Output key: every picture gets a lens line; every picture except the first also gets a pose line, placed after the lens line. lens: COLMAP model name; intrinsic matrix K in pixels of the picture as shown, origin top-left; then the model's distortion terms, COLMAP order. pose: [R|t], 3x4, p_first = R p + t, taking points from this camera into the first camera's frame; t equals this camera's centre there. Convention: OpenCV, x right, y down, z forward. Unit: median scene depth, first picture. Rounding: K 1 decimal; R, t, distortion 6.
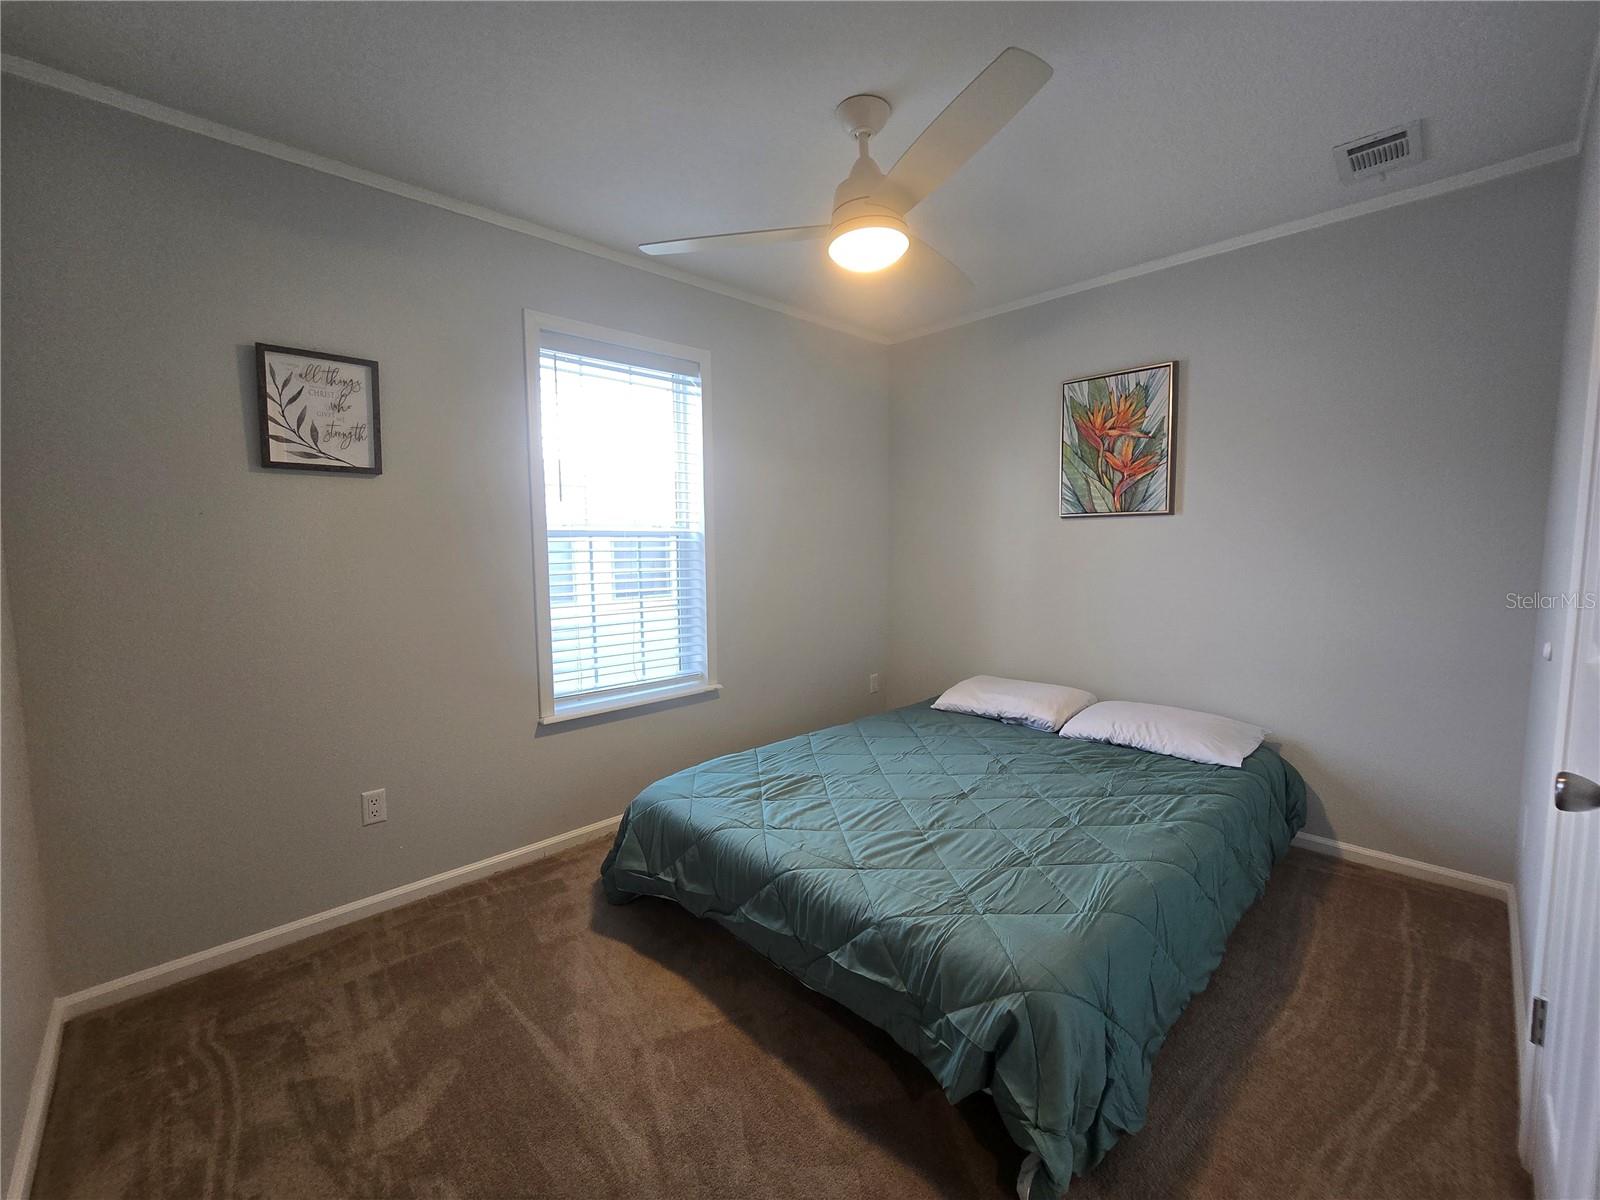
lens RADIAL K [[659.9, 0, 800.2], [0, 659.9, 599.4], [0, 0, 1]] dist [-0.009408, 0.004996]
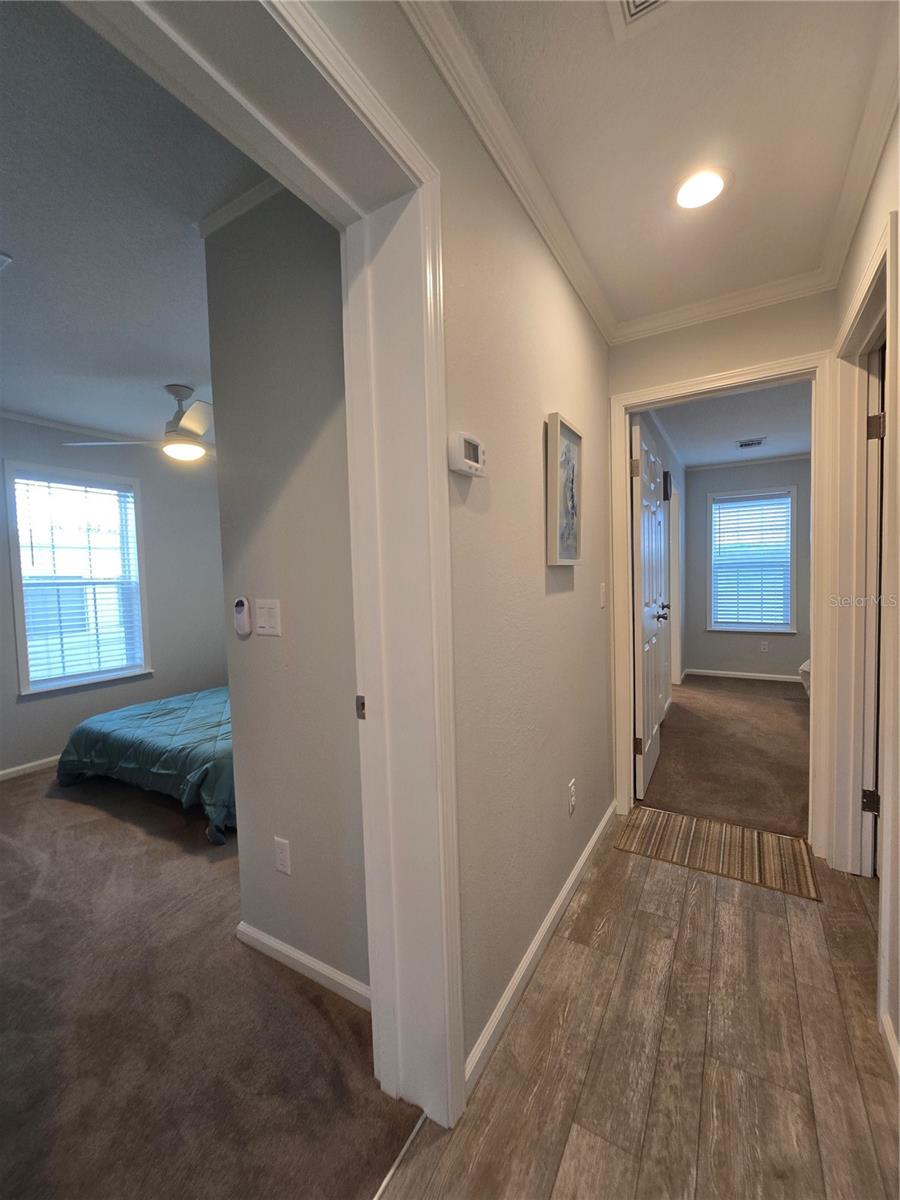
lens RADIAL K [[494.9, 0, 451.8], [0, 494.9, 594.4], [0, 0, 1]] dist [-0.009408, 0.004996]
pose [[0.964049, -0.041126, 0.262522, 0.473917], [0.054425, 0.997566, -0.043586, 0.051880], [-0.260090, 0.056307, 0.963941, -0.716005]]
